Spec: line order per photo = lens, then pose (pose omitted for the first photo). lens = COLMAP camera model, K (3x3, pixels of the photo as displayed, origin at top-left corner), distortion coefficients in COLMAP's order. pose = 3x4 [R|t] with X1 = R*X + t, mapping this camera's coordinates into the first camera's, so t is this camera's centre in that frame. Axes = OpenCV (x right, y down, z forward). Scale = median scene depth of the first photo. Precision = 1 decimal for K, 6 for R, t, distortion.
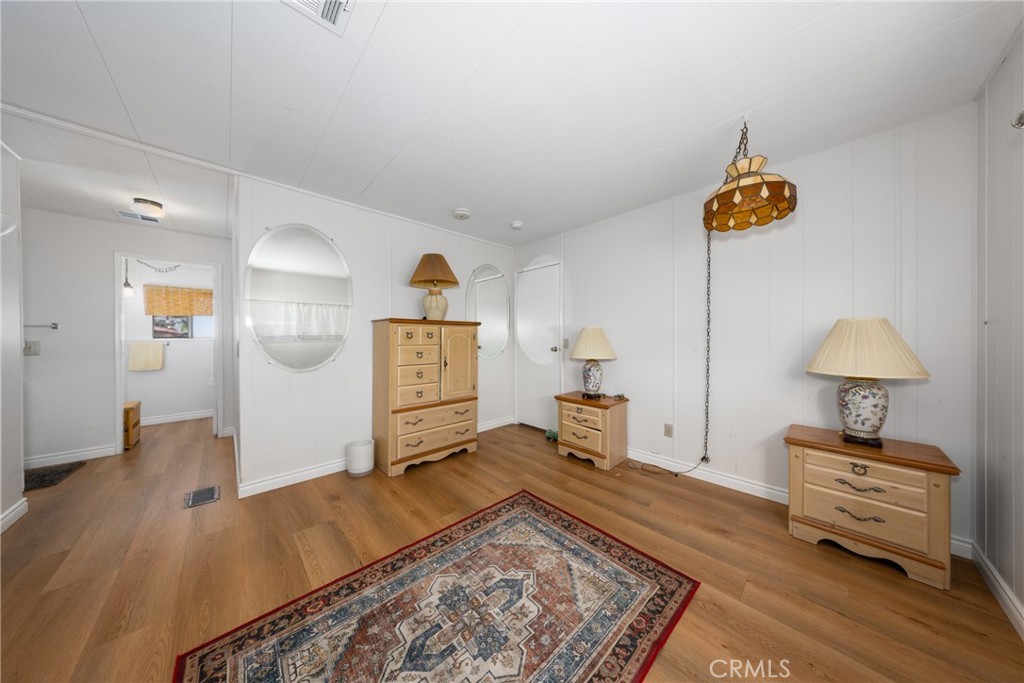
lens RADIAL K [[307.6, 0, 513.8], [0, 307.6, 338.6], [0, 0, 1]] dist [0.000587, 0.000006]
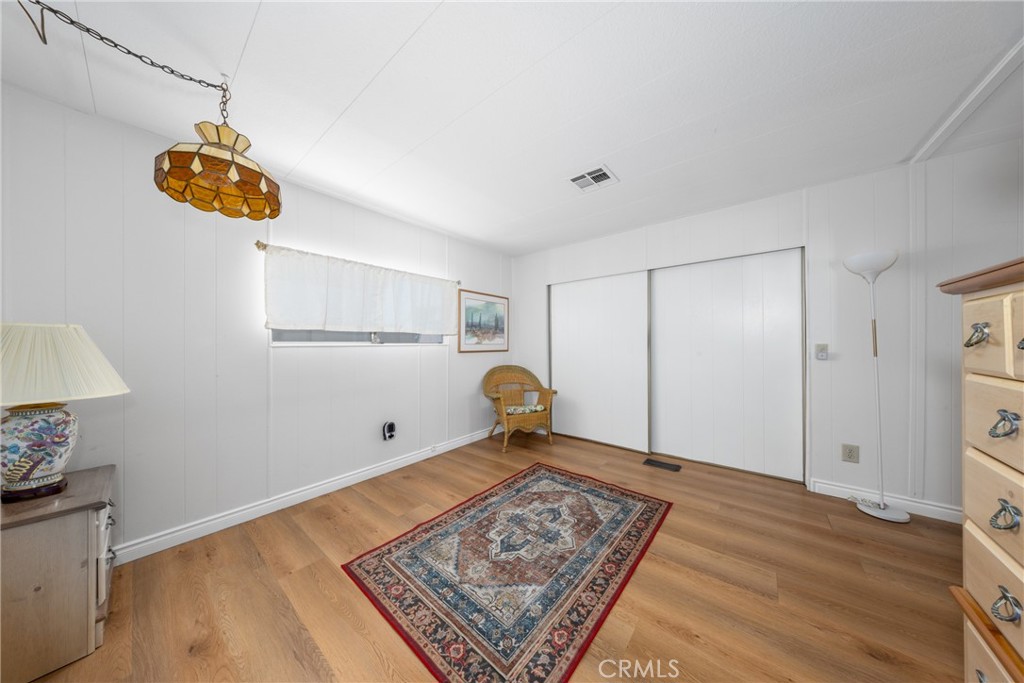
lens RADIAL K [[307.6, 0, 513.5], [0, 307.6, 340.5], [0, 0, 1]] dist [0.000587, 0.000006]
pose [[-0.992291, 0.007896, -0.123675, 0.115156], [0.007945, 0.999968, 0.000099, -0.012365], [0.123672, -0.000885, -0.992323, 2.084898]]
